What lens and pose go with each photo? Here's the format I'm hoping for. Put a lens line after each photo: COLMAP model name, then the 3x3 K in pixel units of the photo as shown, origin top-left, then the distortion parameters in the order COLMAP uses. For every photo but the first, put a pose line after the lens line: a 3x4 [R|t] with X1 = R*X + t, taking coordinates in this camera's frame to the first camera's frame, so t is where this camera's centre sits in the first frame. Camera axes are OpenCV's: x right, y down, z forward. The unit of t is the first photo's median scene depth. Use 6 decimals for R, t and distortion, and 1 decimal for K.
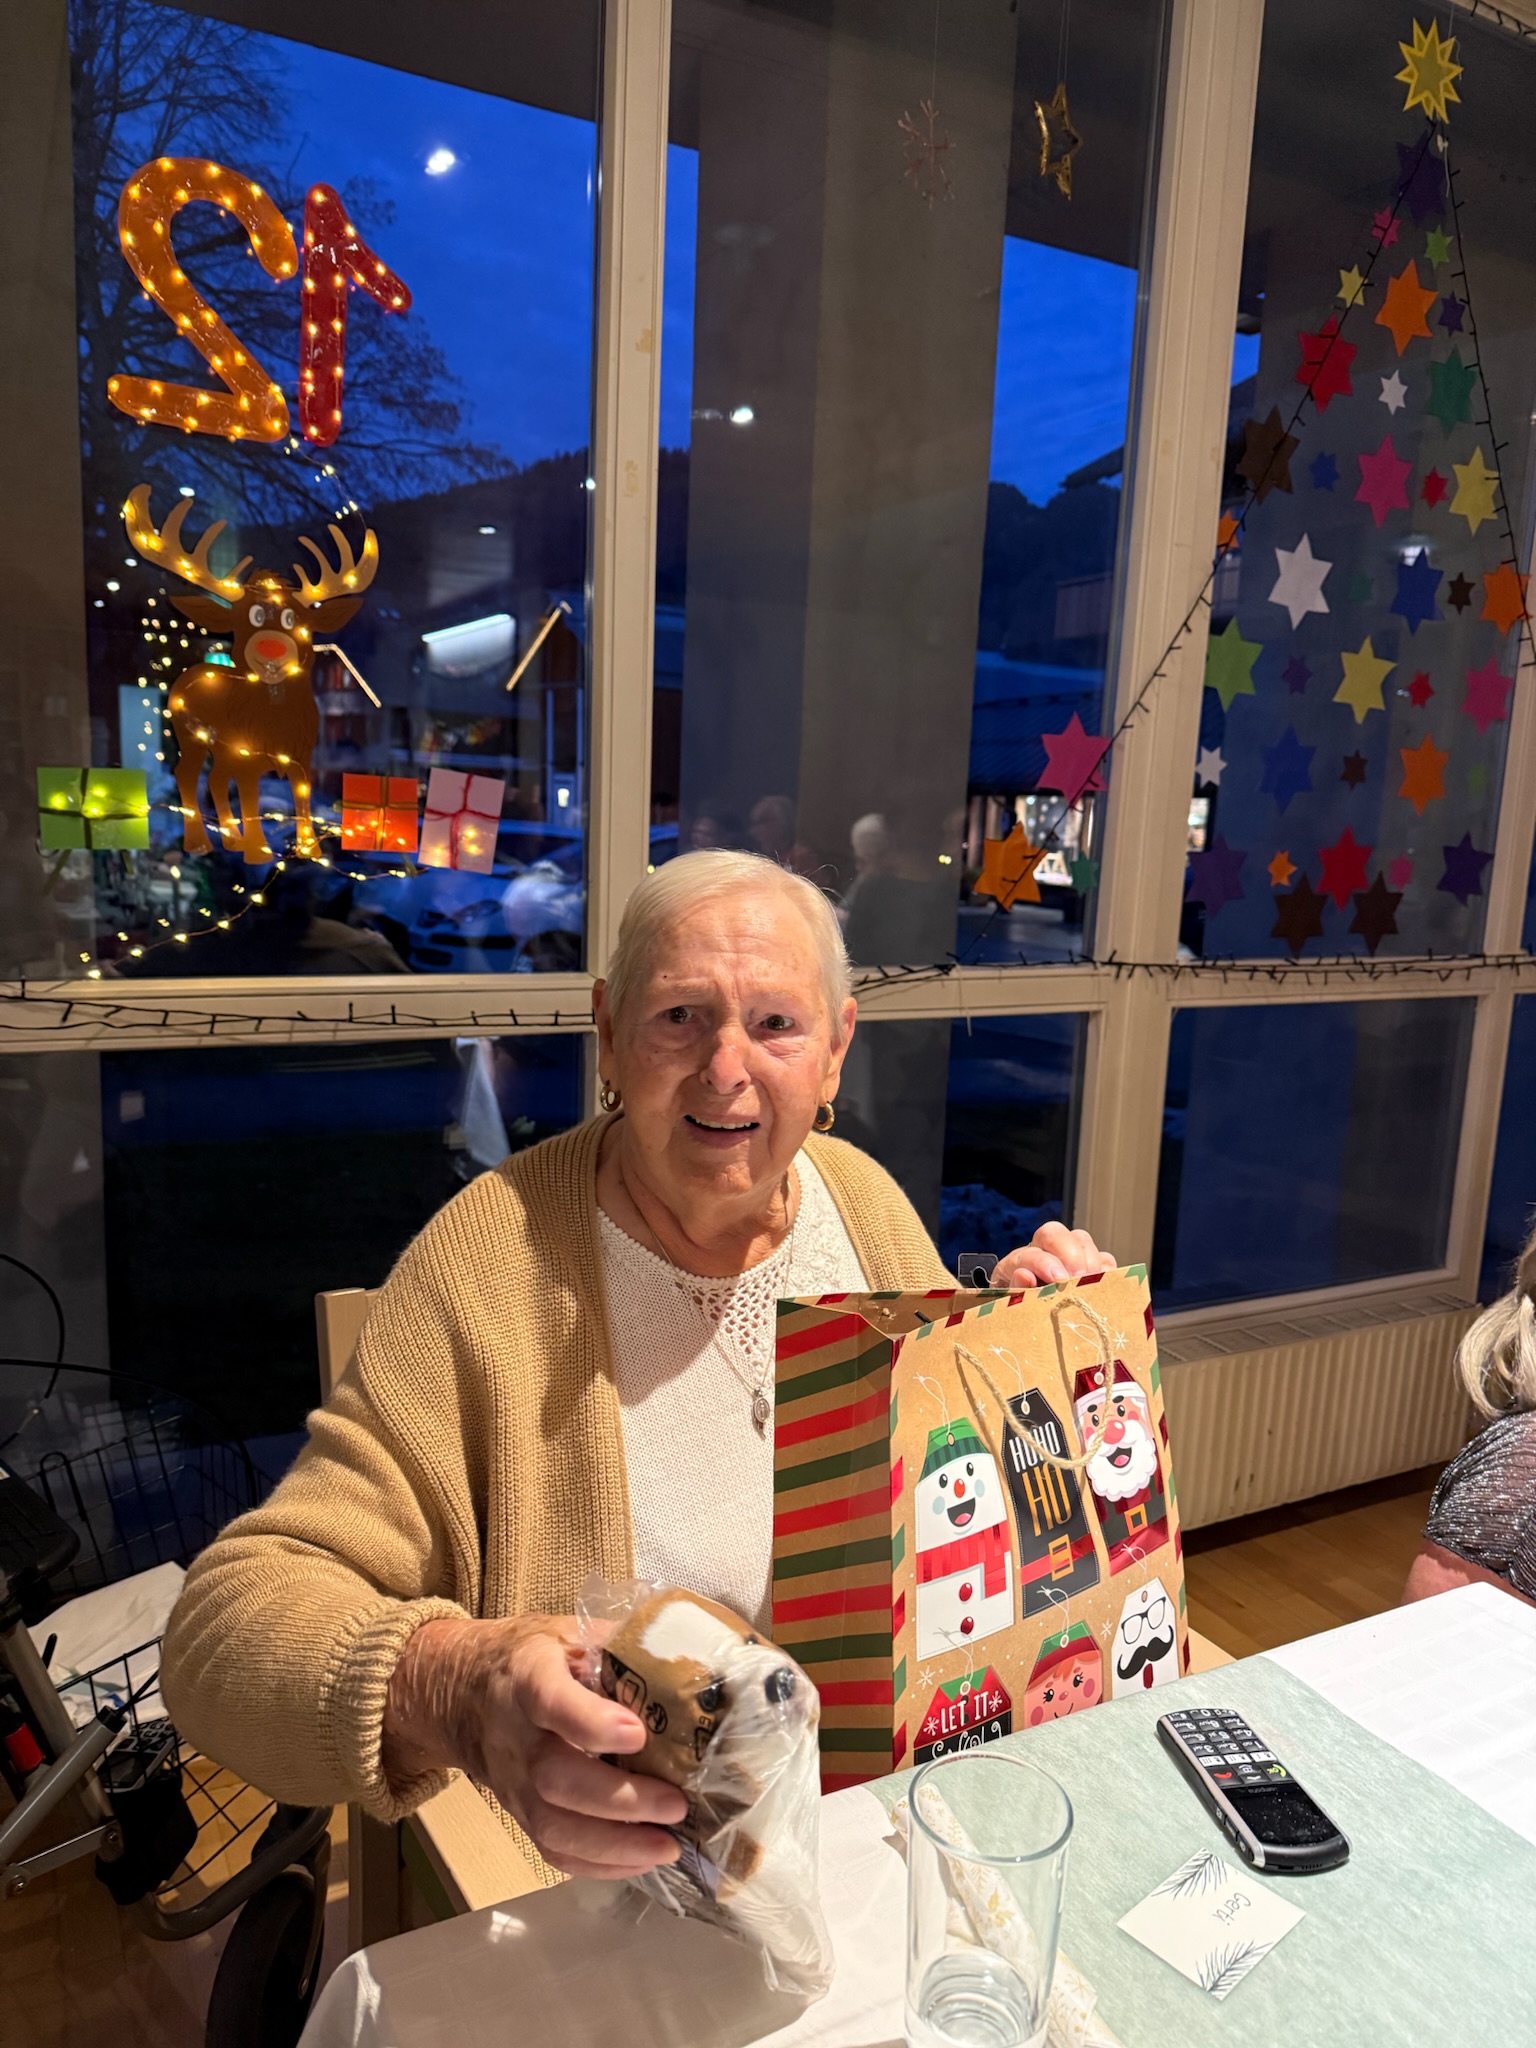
lens RADIAL K [[1451.1, 0, 763.8], [0, 1451.1, 1026.6], [0, 0, 1]] dist [-0.019083, 0.005270]
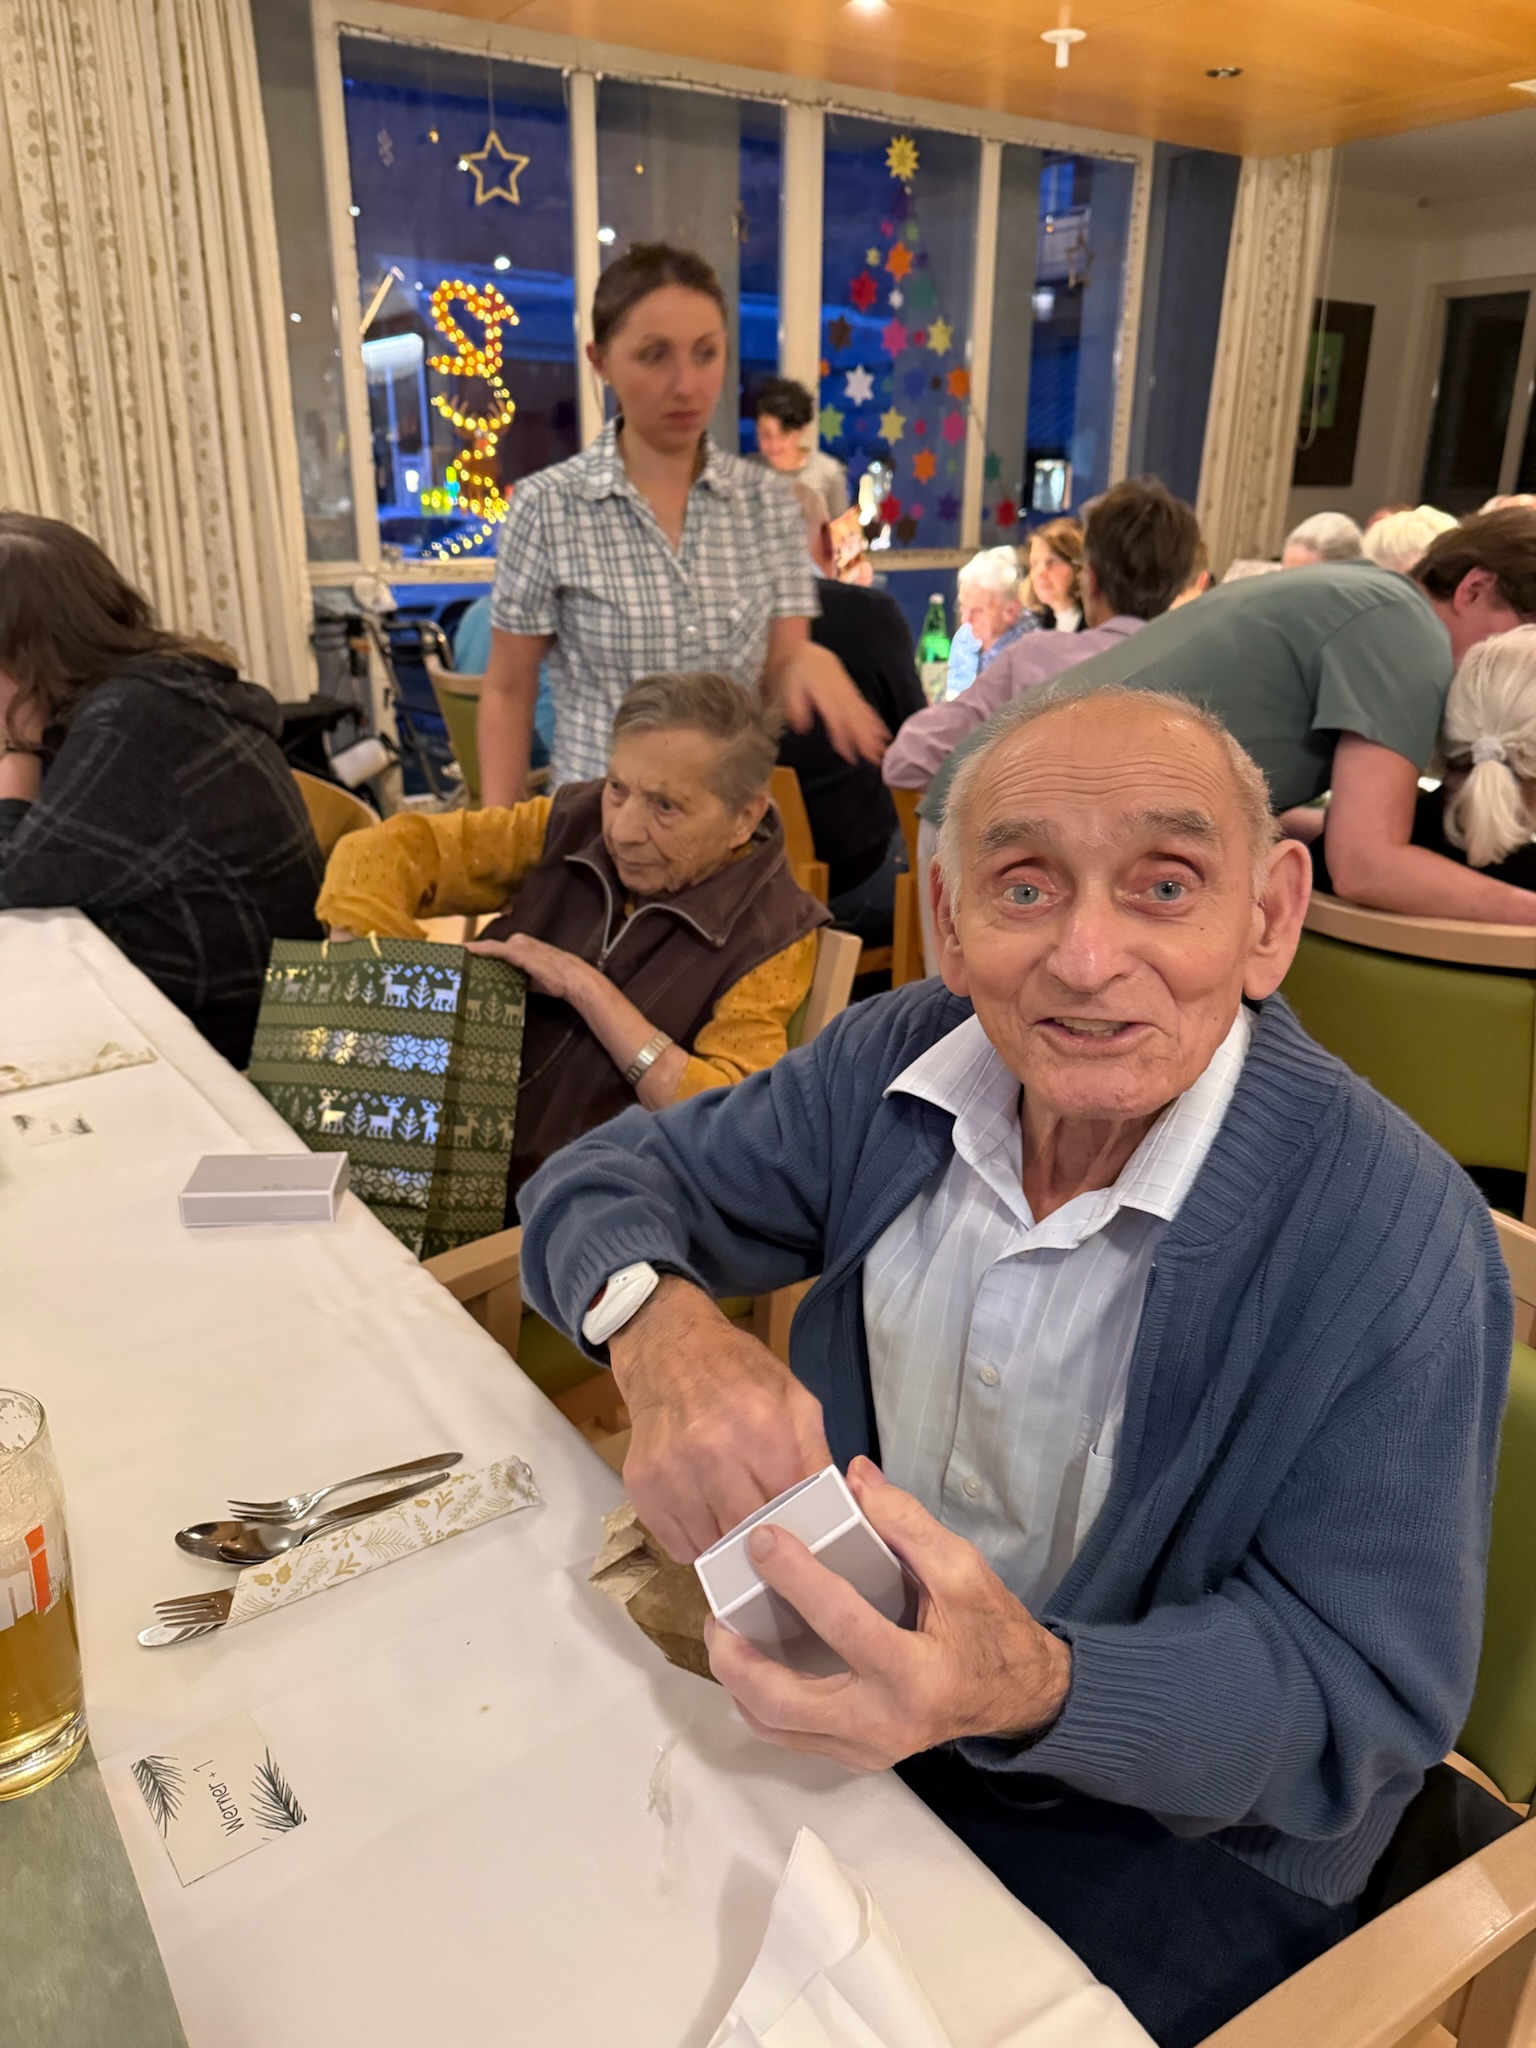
lens RADIAL K [[1451.1, 0, 767.2], [0, 1451.1, 1032.1], [0, 0, 1]] dist [-0.019083, 0.005270]
pose [[0.994537, -0.065465, 0.081310, -0.050682], [0.046613, 0.975452, 0.215221, 0.225860], [-0.093404, -0.210255, 0.973175, -1.613184]]
